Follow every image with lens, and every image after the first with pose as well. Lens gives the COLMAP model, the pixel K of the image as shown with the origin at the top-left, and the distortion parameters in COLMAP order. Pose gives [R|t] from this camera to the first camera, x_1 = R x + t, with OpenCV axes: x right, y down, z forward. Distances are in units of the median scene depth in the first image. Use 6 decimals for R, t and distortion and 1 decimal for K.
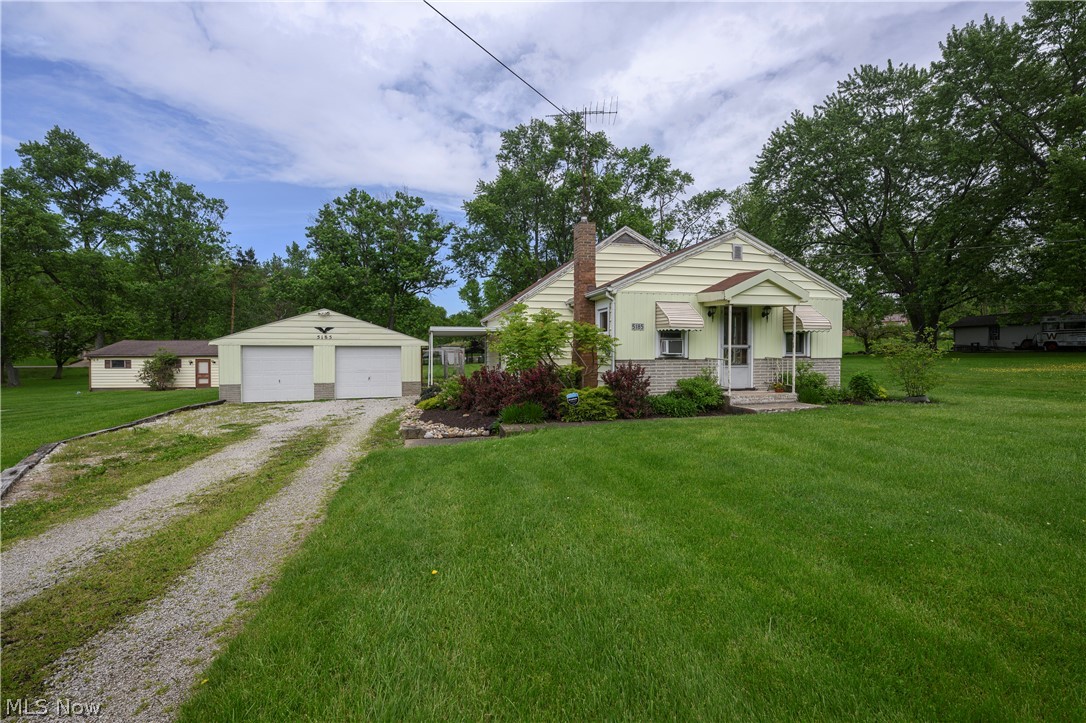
lens RADIAL K [[460.6, 0, 543.0], [0, 460.6, 361.5], [0, 0, 1]] dist [0.002055, 0.000595]
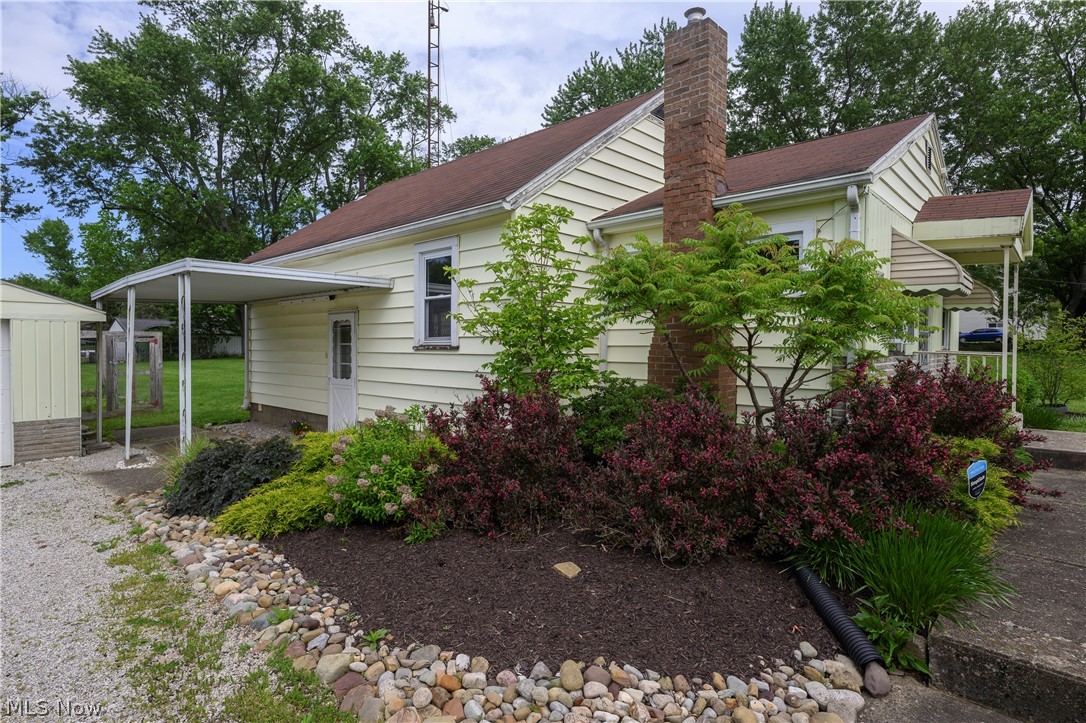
lens RADIAL K [[579.4, 0, 543.0], [0, 579.4, 361.5], [0, 0, 1]] dist [0.000317, 0.001106]
pose [[0.844437, -0.006003, 0.535622, -0.077567], [0.003593, 0.999978, 0.005542, -0.002204], [-0.535643, -0.002755, 0.844440, 0.163360]]
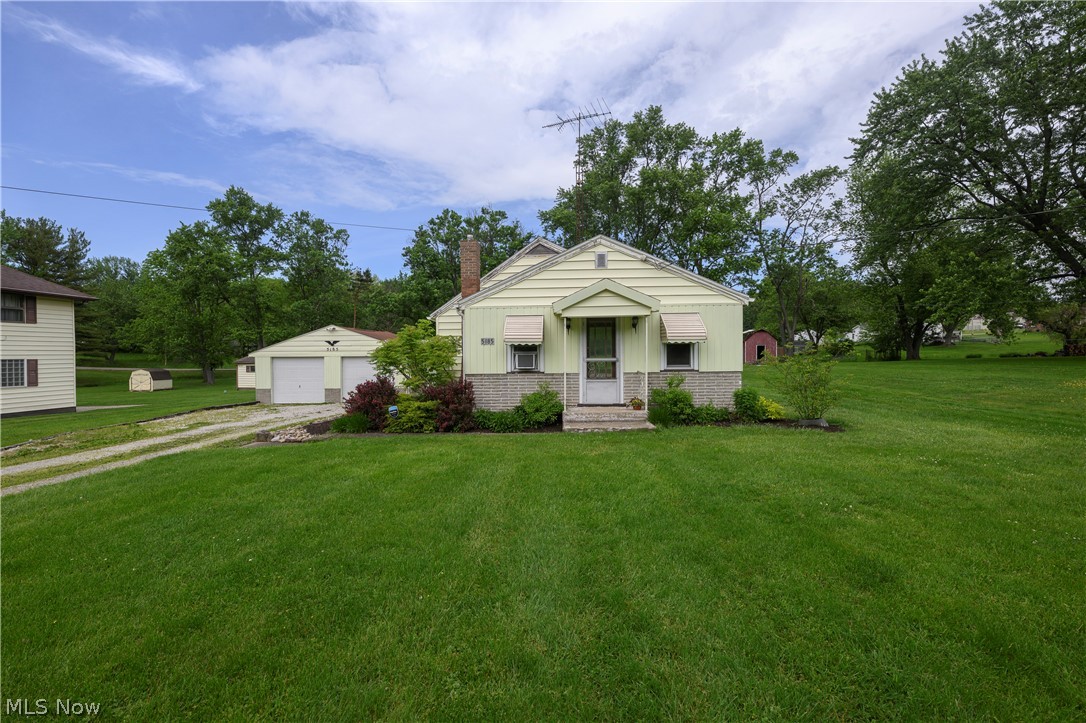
lens RADIAL K [[460.7, 0, 543.0], [0, 460.7, 361.5], [0, 0, 1]] dist [0.001792, 0.000382]
pose [[0.955819, -0.003176, -0.293940, 0.149236], [0.002434, 0.999993, -0.002892, -0.006708], [0.293947, 0.002049, 0.955820, 0.015379]]
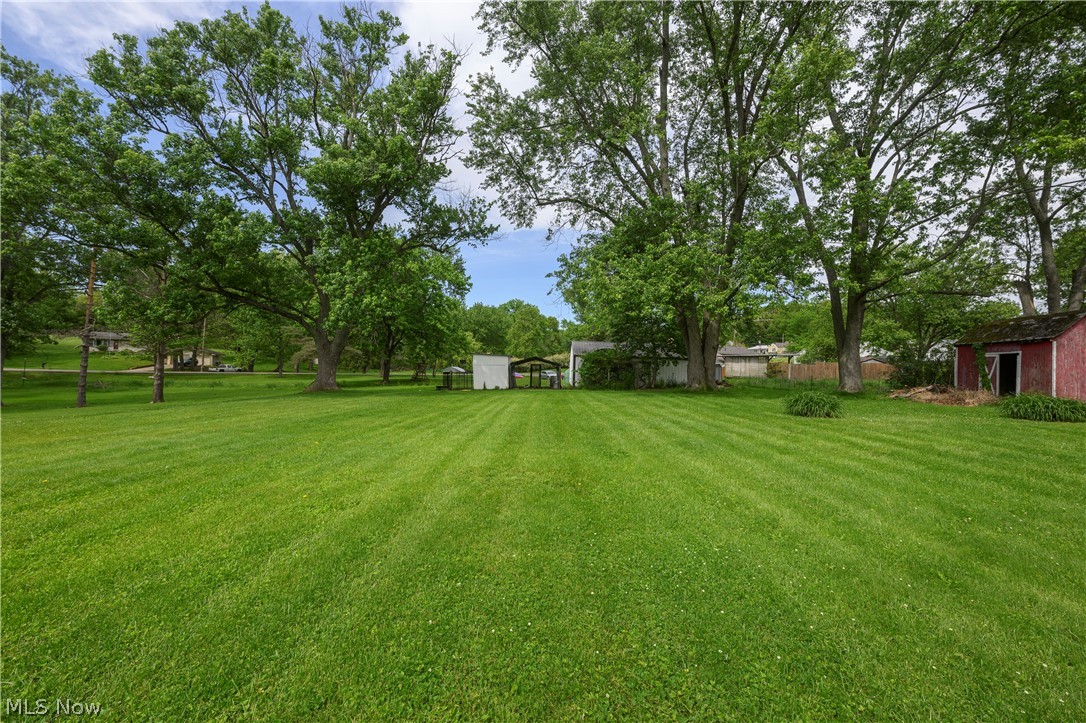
lens RADIAL K [[439.7, 0, 543.0], [0, 439.7, 361.5], [0, 0, 1]] dist [-0.001190, -0.000034]
pose [[0.953353, 0.021904, -0.301062, 0.008480], [-0.032097, 0.999065, -0.028950, -0.019559], [0.300146, 0.037263, 0.953165, 0.728109]]
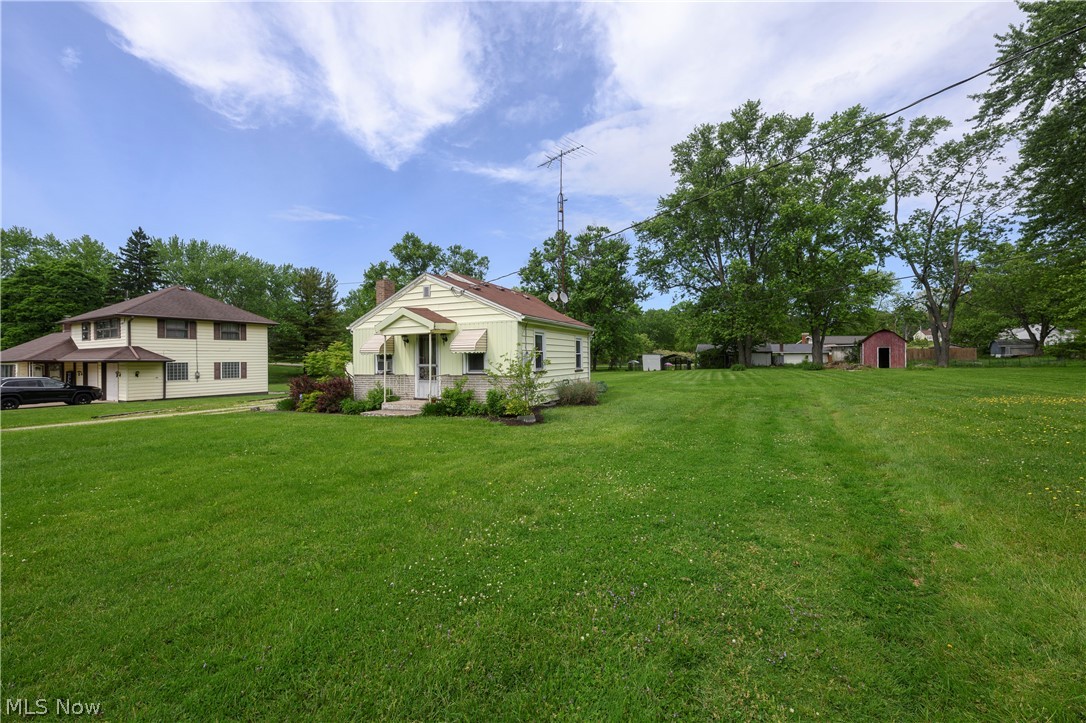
lens RADIAL K [[439.7, 0, 543.0], [0, 439.7, 361.5], [0, 0, 1]] dist [-0.001190, -0.000034]
pose [[0.759145, -0.001281, -0.650920, 0.371246], [-0.005782, 0.999945, -0.008711, -0.008765], [0.650896, 0.010376, 0.759096, 0.073598]]
